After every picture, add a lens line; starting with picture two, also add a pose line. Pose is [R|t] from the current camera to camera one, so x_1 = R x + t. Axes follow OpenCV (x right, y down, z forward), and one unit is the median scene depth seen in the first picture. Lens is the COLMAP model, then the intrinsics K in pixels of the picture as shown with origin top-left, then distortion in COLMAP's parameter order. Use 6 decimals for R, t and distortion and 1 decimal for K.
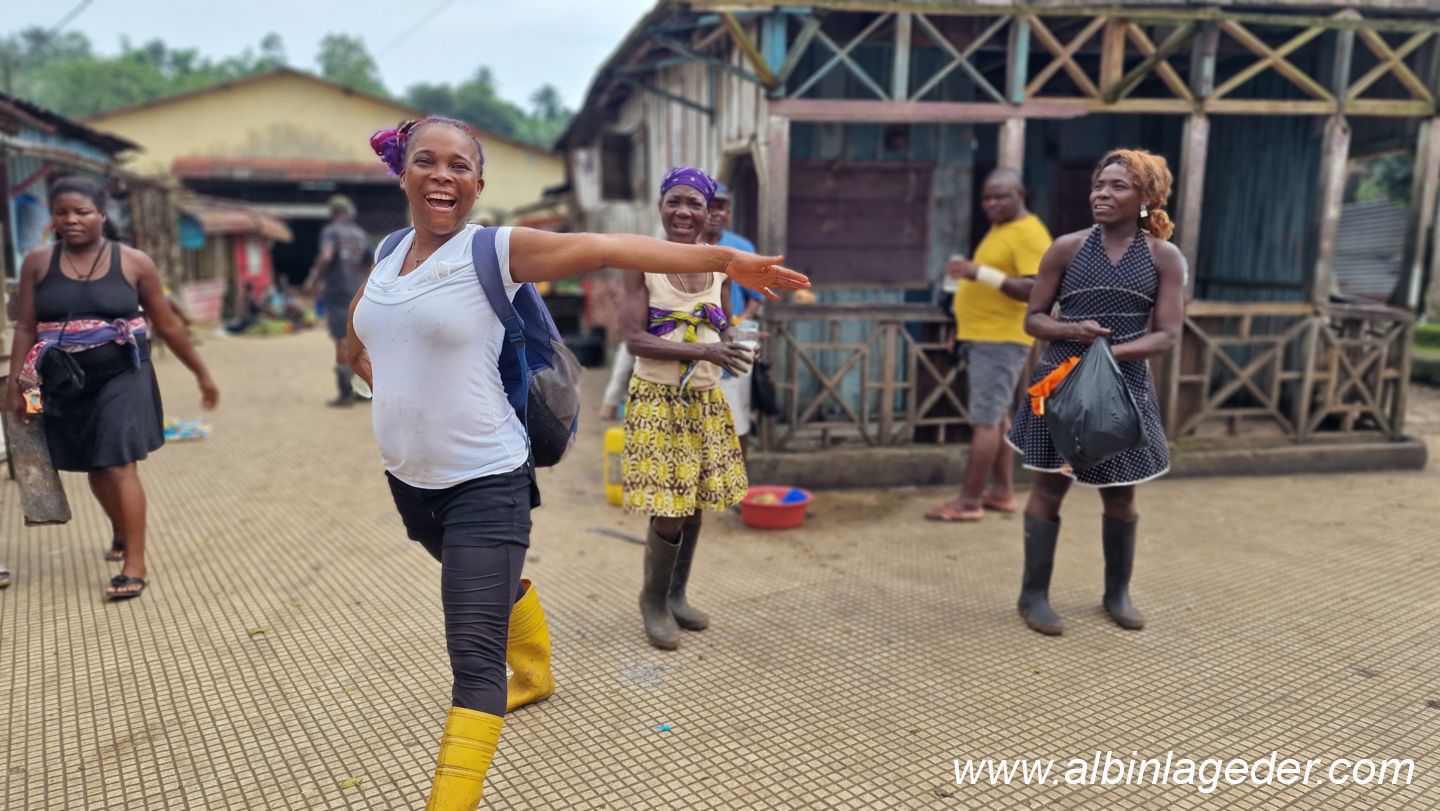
lens RADIAL K [[959.1, 0, 712.9], [0, 959.1, 410.9], [0, 0, 1]] dist [0.077367, -0.076119]
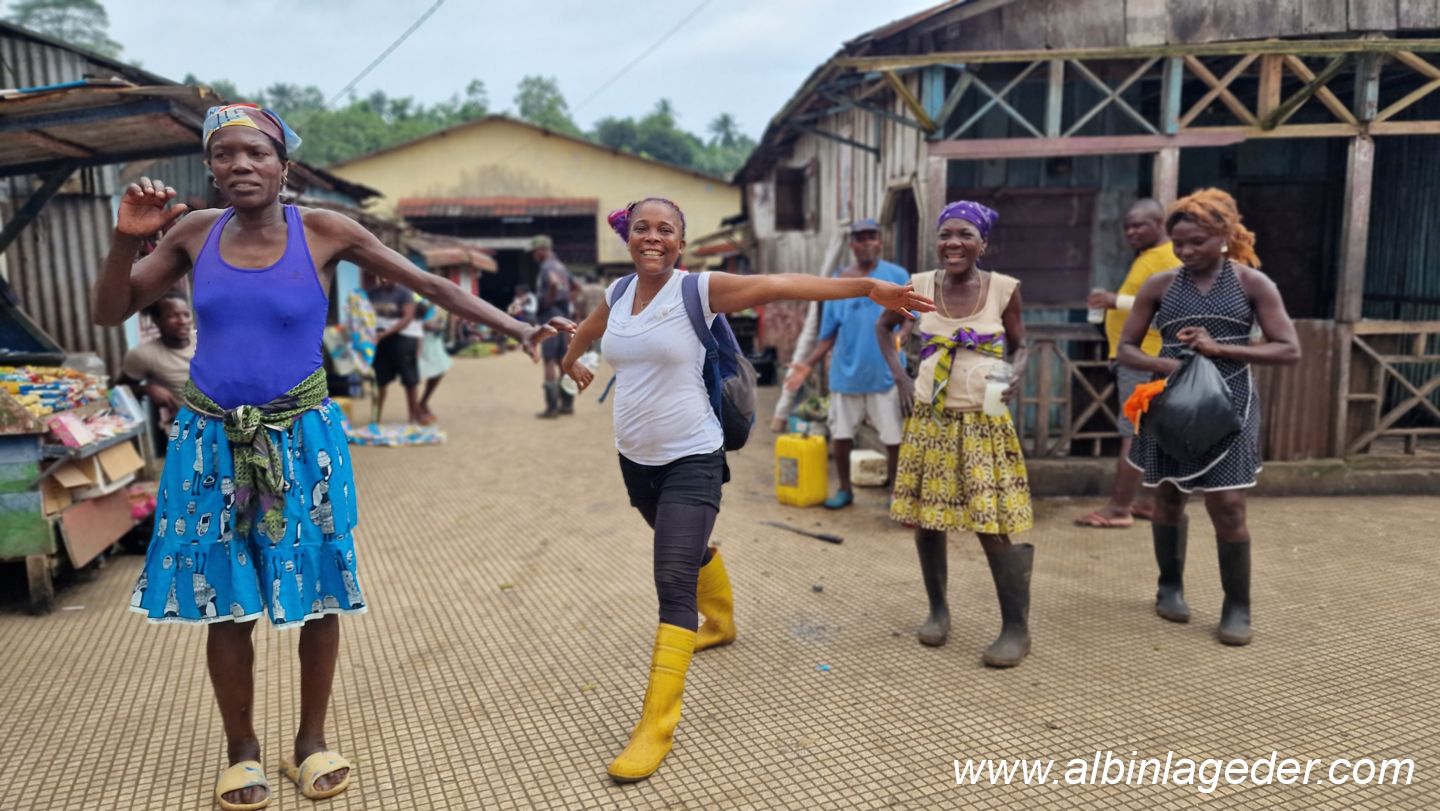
lens RADIAL K [[959.1, 0, 712.9], [0, 959.1, 410.9], [0, 0, 1]] dist [0.077367, -0.076119]
pose [[0.984353, 0.008608, -0.175995, 0.011762], [-0.012313, 0.999725, -0.019974, 0.011220], [0.175775, 0.021829, 0.984188, -0.122967]]
